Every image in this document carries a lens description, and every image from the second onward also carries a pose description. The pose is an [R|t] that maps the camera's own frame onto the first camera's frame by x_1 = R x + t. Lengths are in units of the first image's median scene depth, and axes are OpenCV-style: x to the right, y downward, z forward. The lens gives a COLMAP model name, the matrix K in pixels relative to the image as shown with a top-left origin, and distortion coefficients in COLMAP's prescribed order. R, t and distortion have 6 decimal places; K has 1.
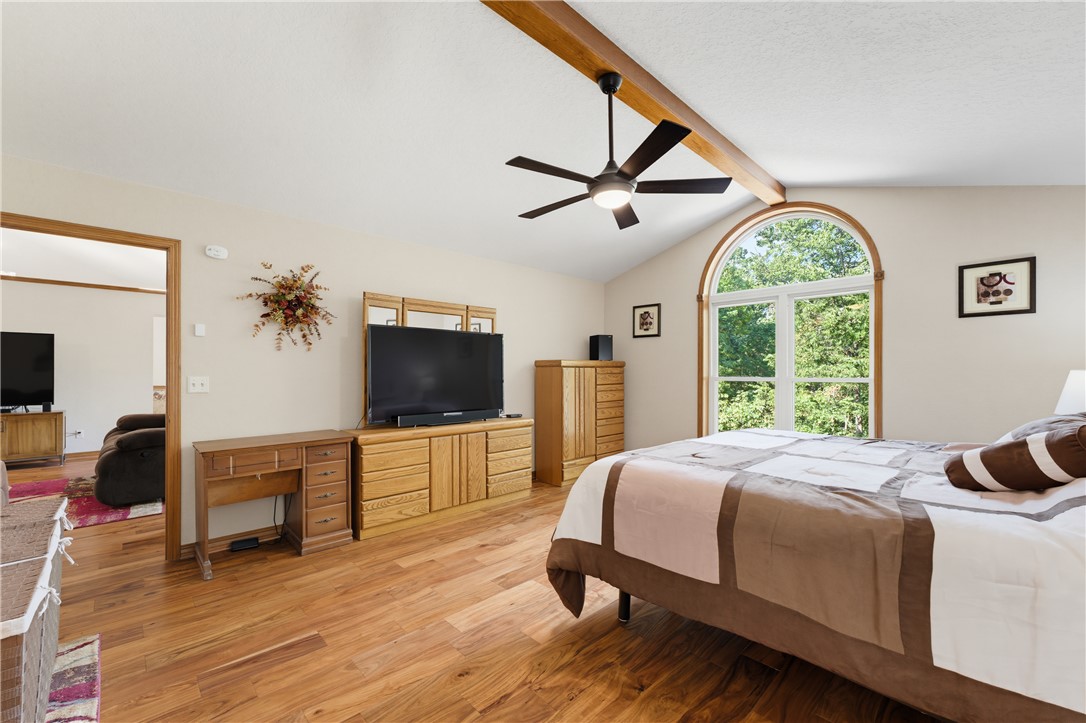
lens RADIAL K [[443.0, 0, 540.0], [0, 443.0, 368.2], [0, 0, 1]] dist [-0.024878, 0.000127]
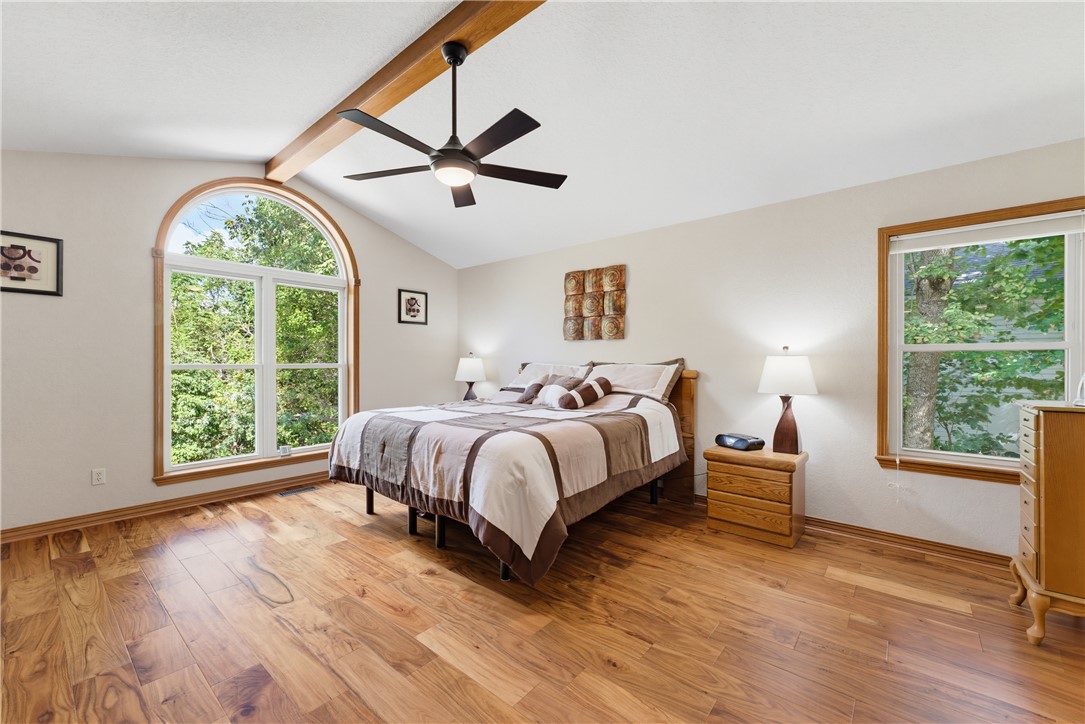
lens RADIAL K [[433.0, 0, 543.7], [0, 433.0, 366.8], [0, 0, 1]] dist [0.003082, 0.000105]
pose [[-0.124584, -0.019897, 0.992010, -0.651104], [-0.017139, 0.999693, 0.017899, 0.000856], [-0.992061, -0.014772, -0.124887, 0.742731]]
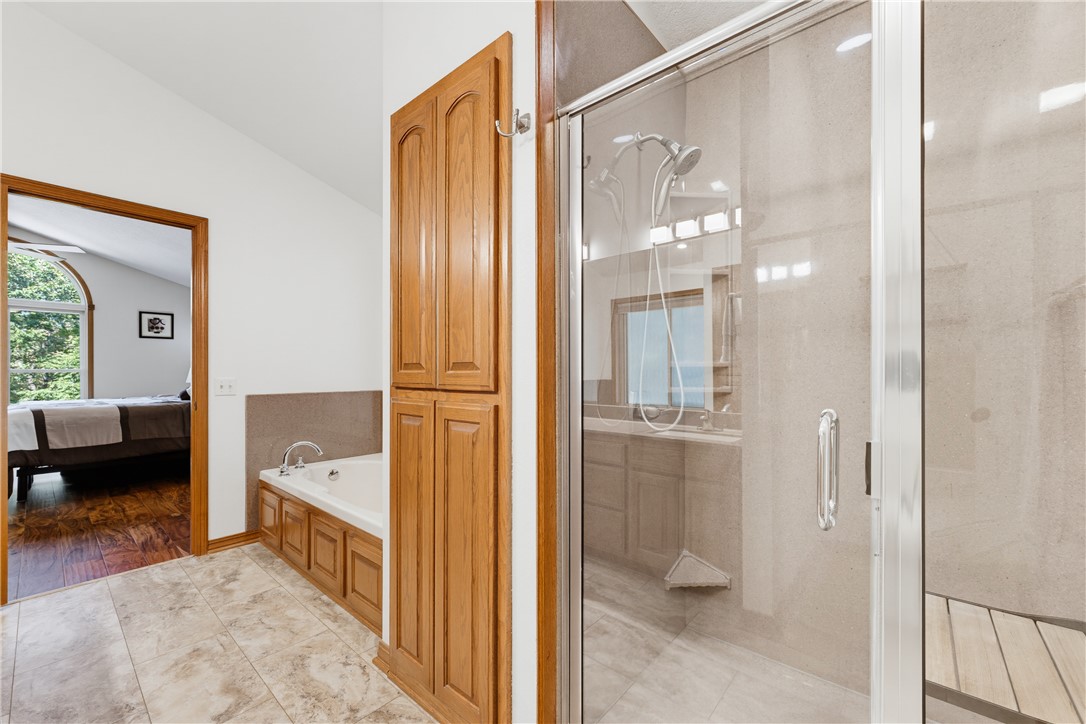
lens RADIAL K [[433.4, 0, 544.2], [0, 433.4, 366.8], [0, 0, 1]] dist [0.003082, 0.000105]
pose [[-0.108701, -0.004872, 0.994062, -1.319850], [-0.016757, 0.999855, 0.003068, -0.022263], [-0.993933, -0.016324, -0.108767, -0.688022]]
